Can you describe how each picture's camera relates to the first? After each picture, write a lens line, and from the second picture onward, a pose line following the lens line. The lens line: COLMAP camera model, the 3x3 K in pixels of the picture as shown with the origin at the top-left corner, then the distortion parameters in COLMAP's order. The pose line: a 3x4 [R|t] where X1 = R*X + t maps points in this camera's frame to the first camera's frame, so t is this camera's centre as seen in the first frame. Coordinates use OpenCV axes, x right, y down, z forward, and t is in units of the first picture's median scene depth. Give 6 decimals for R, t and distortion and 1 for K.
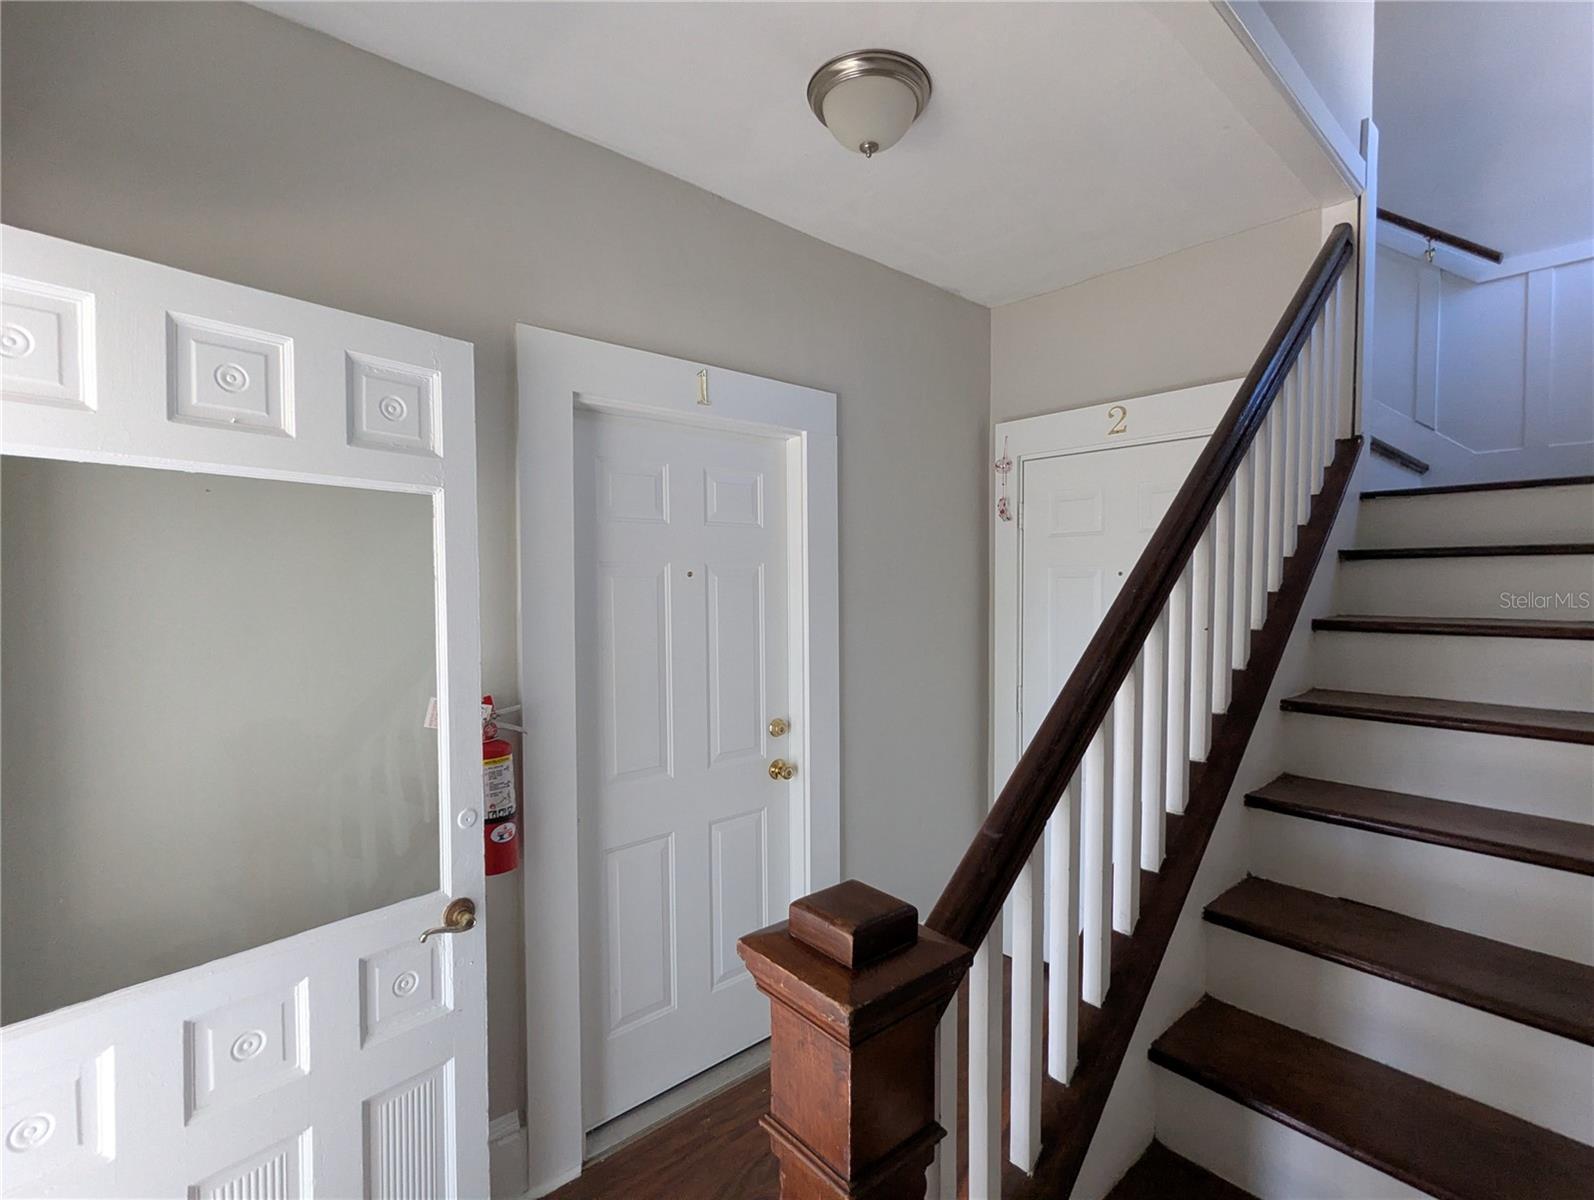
lens RADIAL K [[759.6, 0, 795.7], [0, 759.6, 599.7], [0, 0, 1]] dist [0.011068, 0.003392]
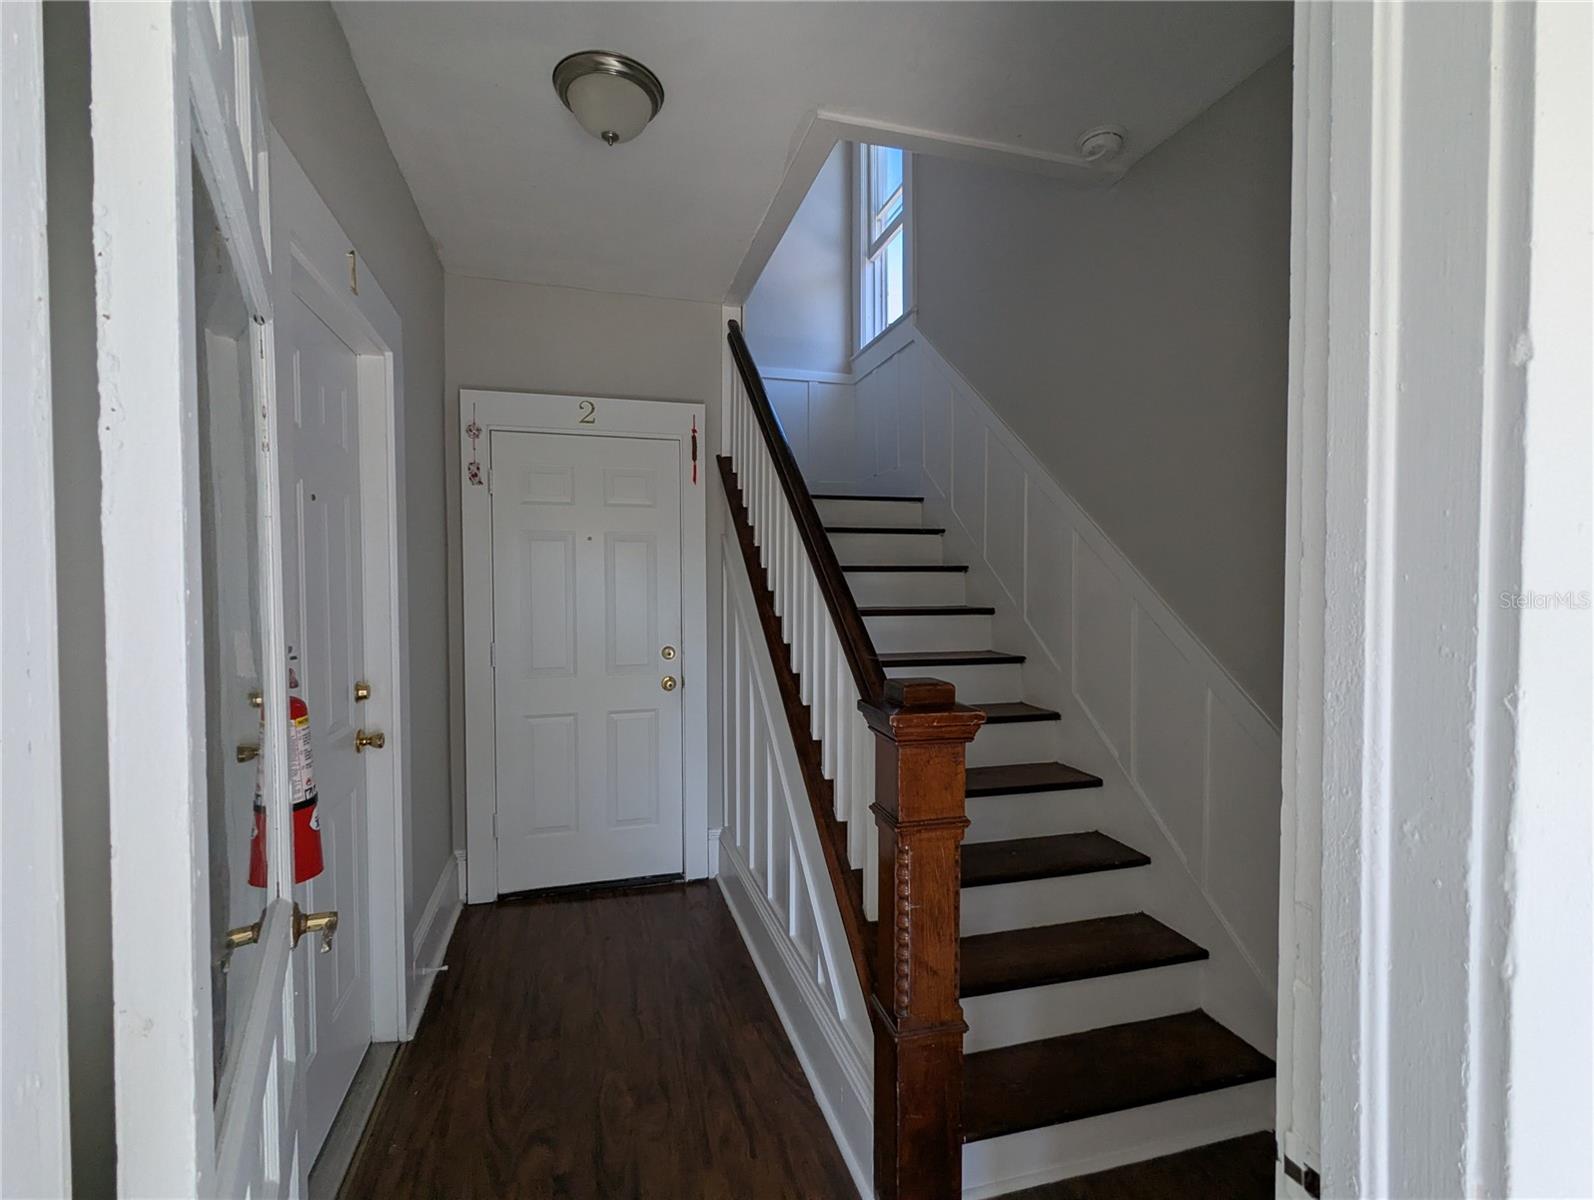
lens RADIAL K [[759.6, 0, 792.6], [0, 759.6, 601.6], [0, 0, 1]] dist [0.011068, 0.003392]
pose [[0.435007, -0.016475, 0.900276, -0.489687], [0.023813, 0.999693, 0.006788, 0.061397], [-0.900112, 0.018485, 0.435266, 0.160908]]
